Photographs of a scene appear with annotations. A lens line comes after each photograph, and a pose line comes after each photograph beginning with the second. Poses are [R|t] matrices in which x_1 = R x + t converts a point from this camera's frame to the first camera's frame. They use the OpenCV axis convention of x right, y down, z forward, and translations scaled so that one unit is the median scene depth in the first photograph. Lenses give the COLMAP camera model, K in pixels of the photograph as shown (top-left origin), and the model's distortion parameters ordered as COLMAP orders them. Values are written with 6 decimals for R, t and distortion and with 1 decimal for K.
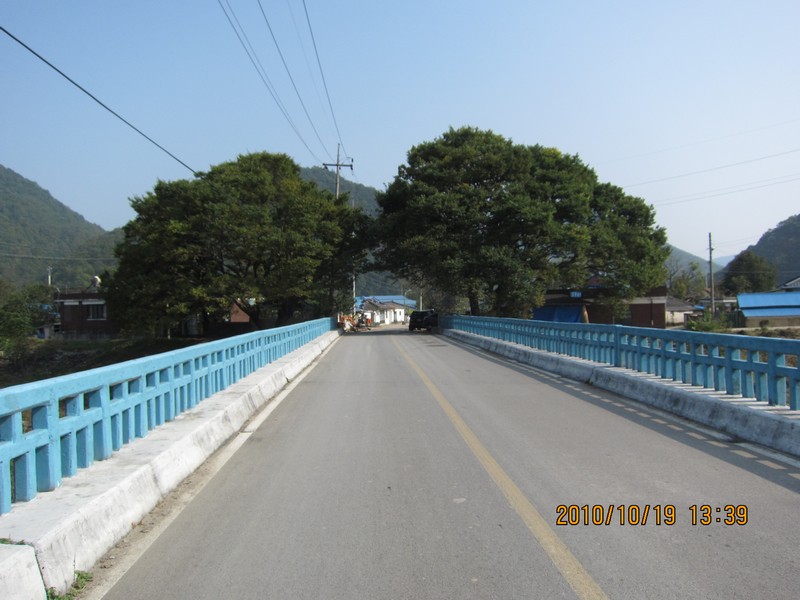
lens RADIAL K [[670.6, 0, 399.2], [0, 670.6, 303.1], [0, 0, 1]] dist [-0.059913, 0.033721]
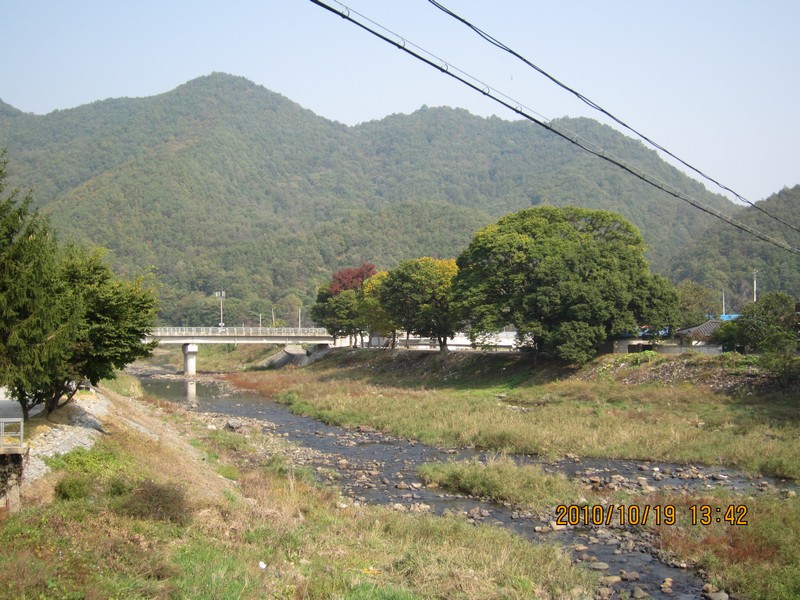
lens RADIAL K [[1076.3, 0, 402.5], [0, 1076.3, 306.4], [0, 0, 1]] dist [-0.140982, 0.000000]
pose [[0.758150, 0.001232, -0.652079, -0.023952], [-0.004937, 0.999980, -0.003850, -0.004469], [0.652061, 0.006138, 0.758142, -0.447339]]
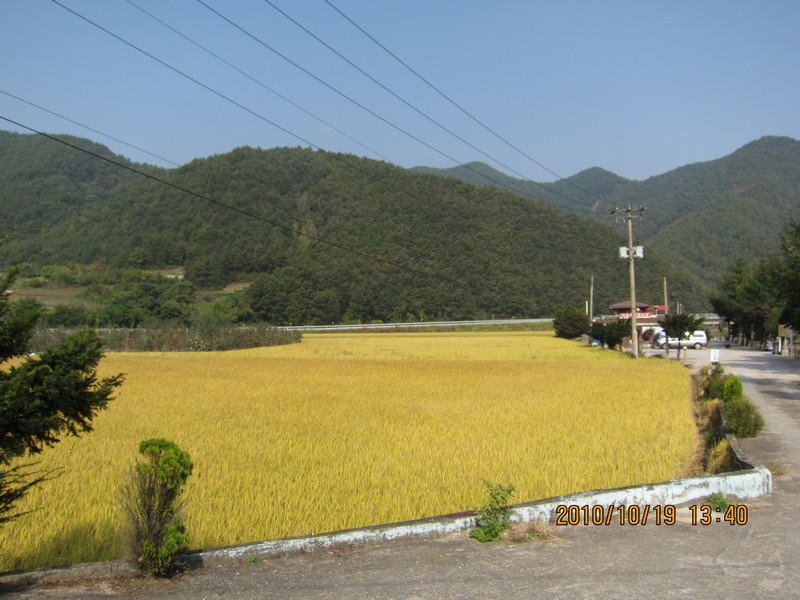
lens RADIAL K [[670.6, 0, 401.1], [0, 670.6, 300.9], [0, 0, 1]] dist [-0.059913, 0.033721]
pose [[0.182660, -0.014215, -0.983073, -0.063002], [0.019404, 0.999753, -0.010851, -0.001289], [0.982985, -0.017094, 0.182890, -0.622151]]
